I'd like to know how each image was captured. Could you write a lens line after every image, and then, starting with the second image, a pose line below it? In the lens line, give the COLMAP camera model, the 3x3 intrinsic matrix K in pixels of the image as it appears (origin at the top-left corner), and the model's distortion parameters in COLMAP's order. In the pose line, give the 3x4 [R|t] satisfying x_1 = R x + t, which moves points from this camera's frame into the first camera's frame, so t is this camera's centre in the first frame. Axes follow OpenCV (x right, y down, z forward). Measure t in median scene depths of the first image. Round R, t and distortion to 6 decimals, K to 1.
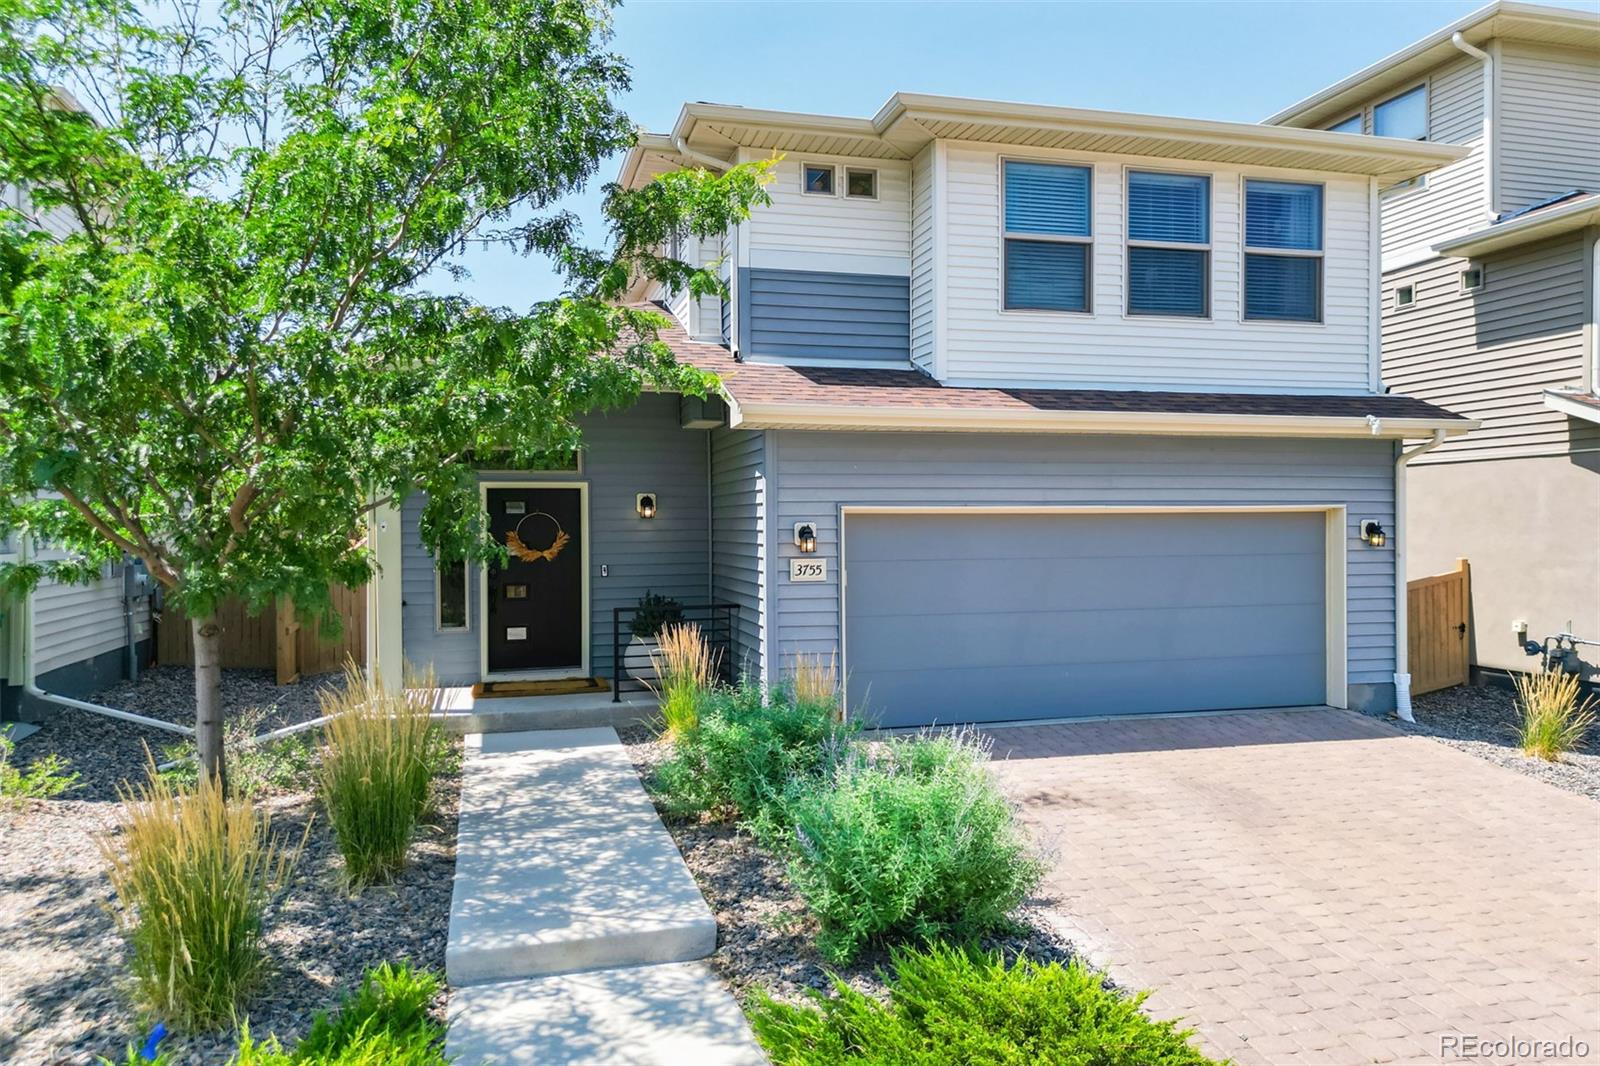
lens RADIAL K [[1125.3, 0, 807.8], [0, 1125.3, 543.8], [0, 0, 1]] dist [0.084033, -0.102451]
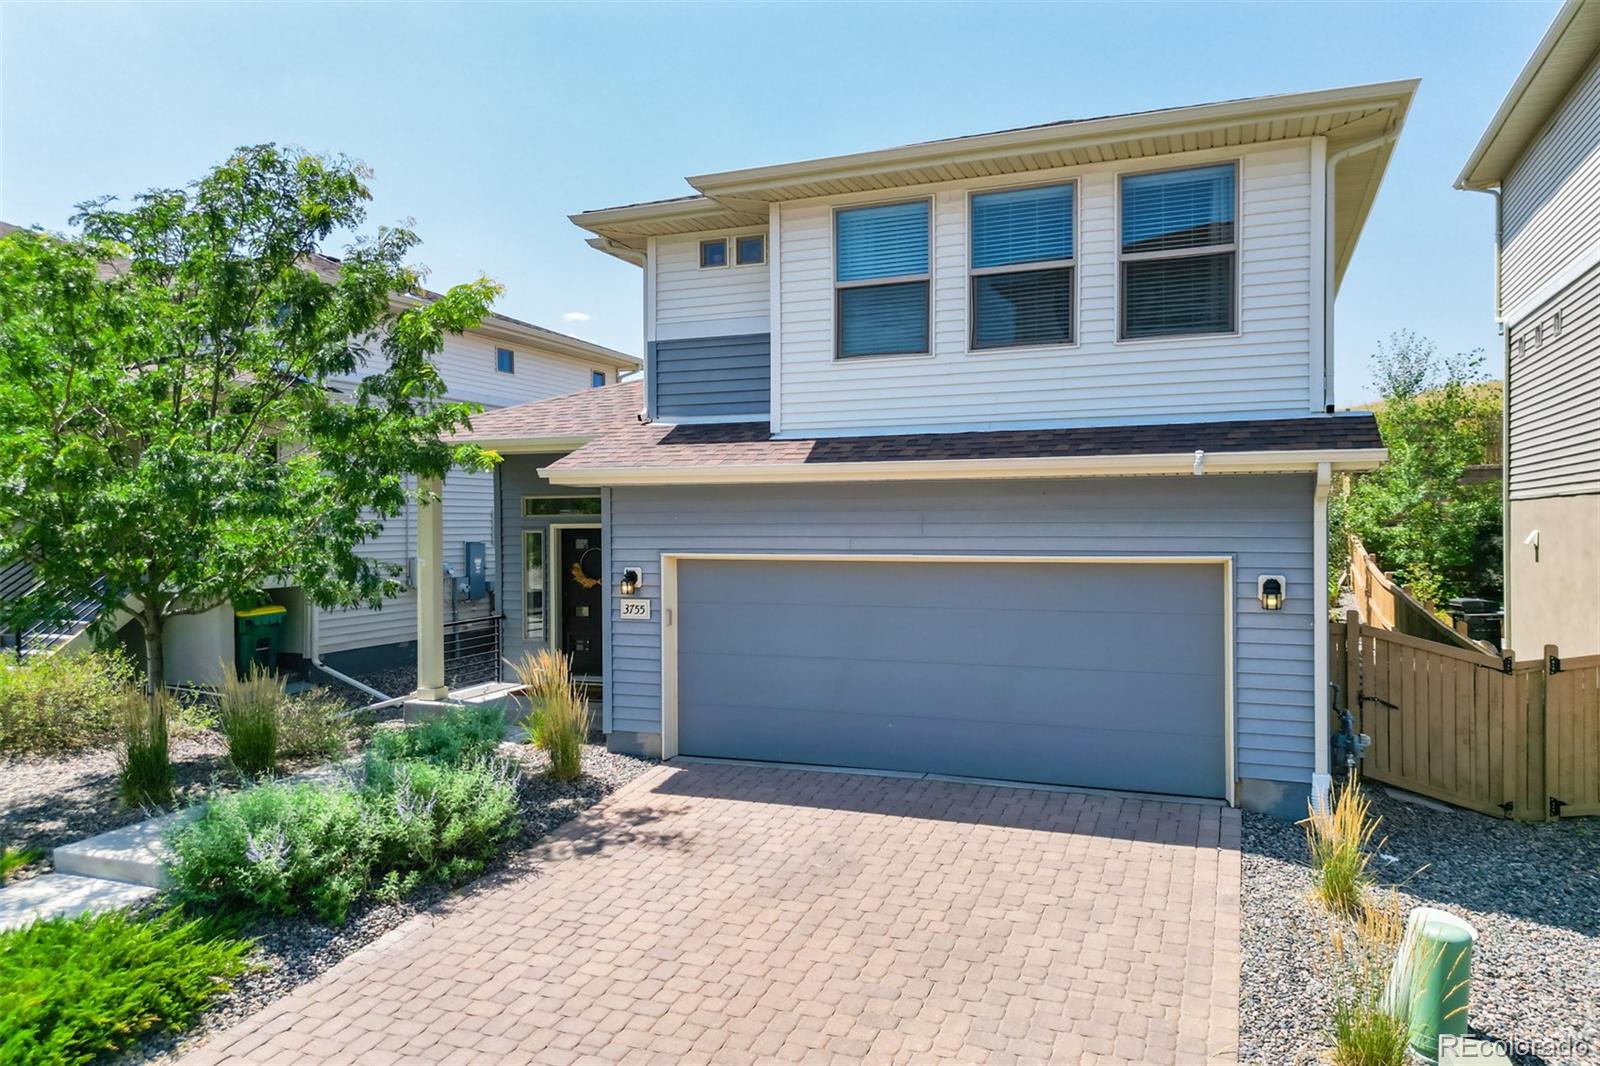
lens RADIAL K [[1127.6, 0, 806.6], [0, 1127.6, 553.9], [0, 0, 1]] dist [0.079079, -0.086923]
pose [[0.795385, 0.018754, -0.605814, 0.745022], [-0.008887, 0.999775, 0.019281, -0.050743], [0.606040, -0.009952, 0.795372, 0.174891]]
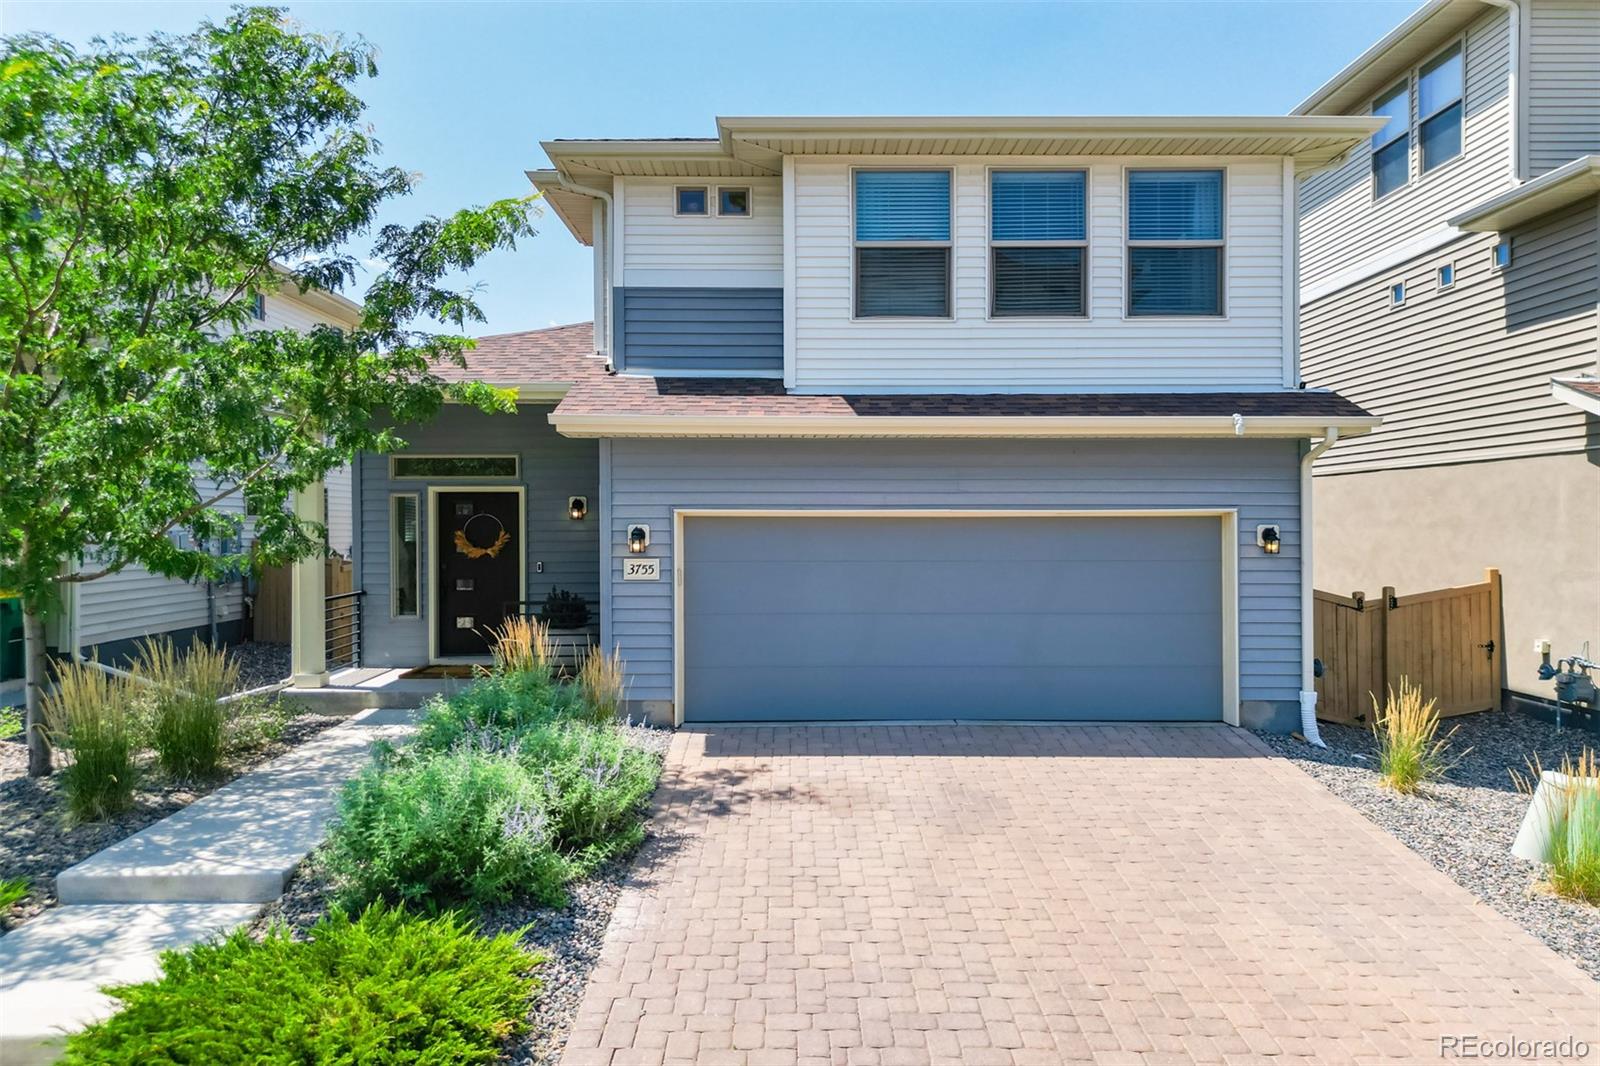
lens RADIAL K [[1125.3, 0, 807.8], [0, 1125.3, 543.8], [0, 0, 1]] dist [0.084033, -0.102451]
pose [[0.967834, 0.010472, -0.251370, 0.378043], [-0.010067, 0.999945, 0.002897, -0.005101], [0.251386, -0.000273, 0.967887, 0.004512]]
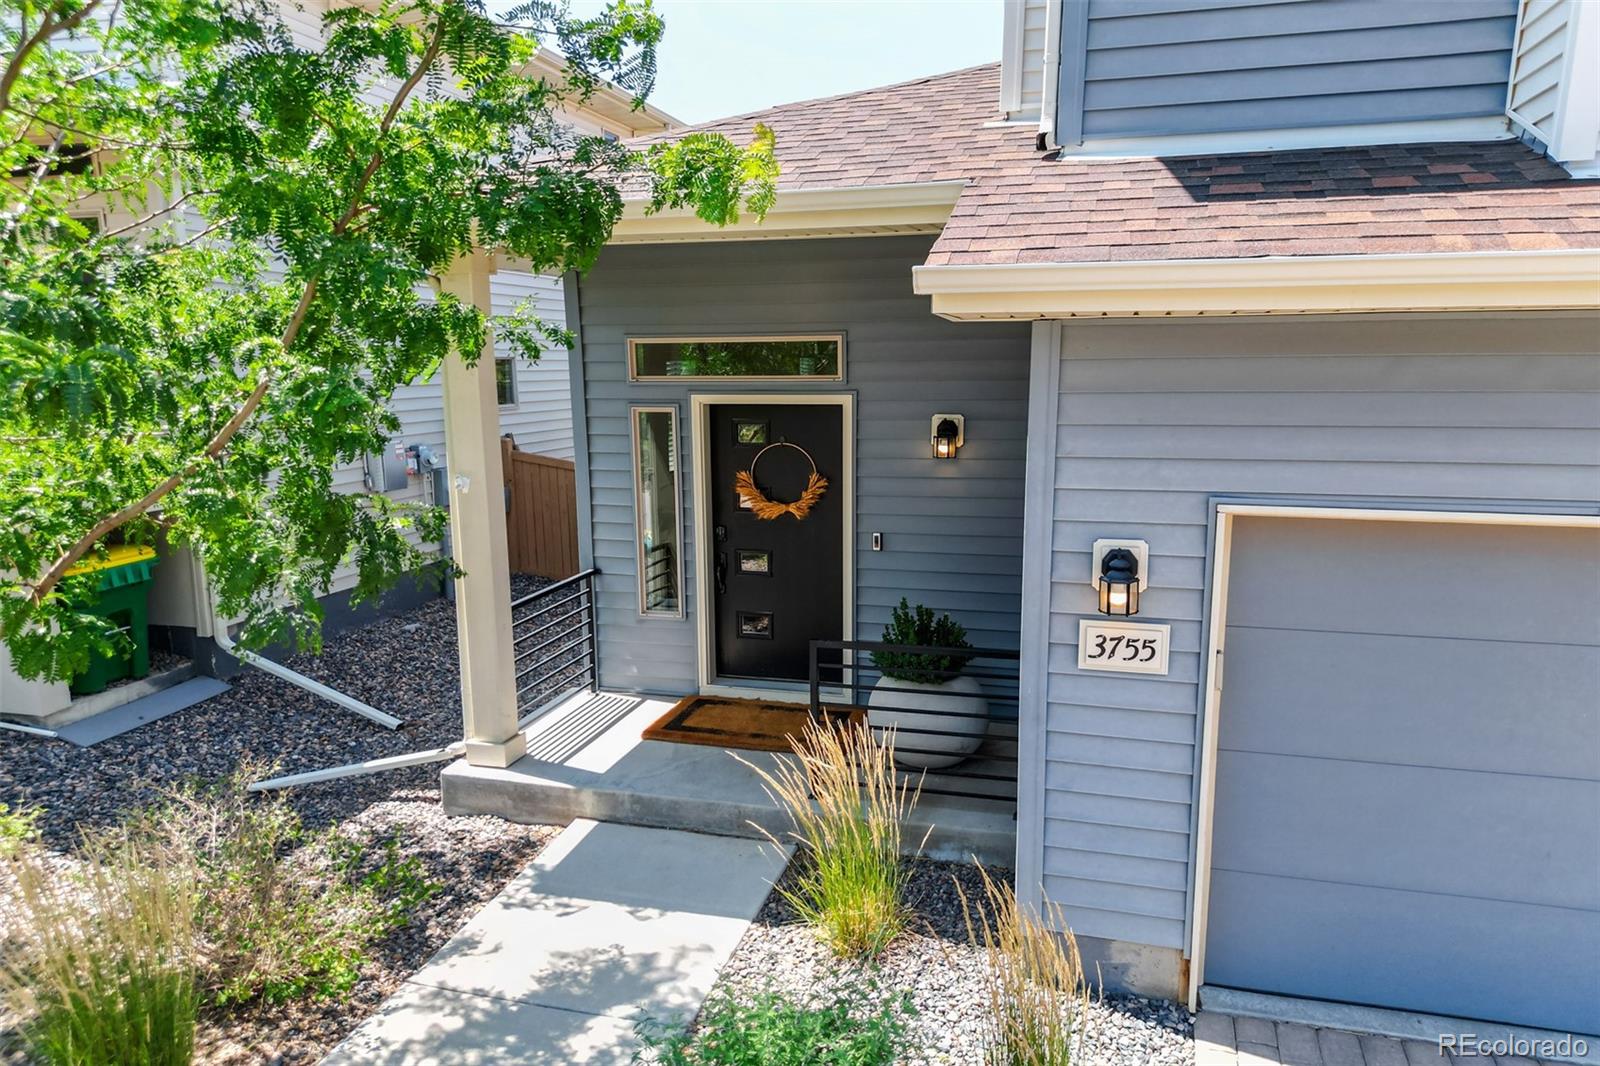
lens RADIAL K [[1098.1, 0, 802.4], [0, 1098.1, 582.1], [0, 0, 1]] dist [0.090810, -0.093535]
pose [[0.854678, 0.106864, -0.508041, 0.098872], [-0.008060, 0.981199, 0.192832, -0.075423], [0.519096, -0.160714, 0.839470, 0.516543]]
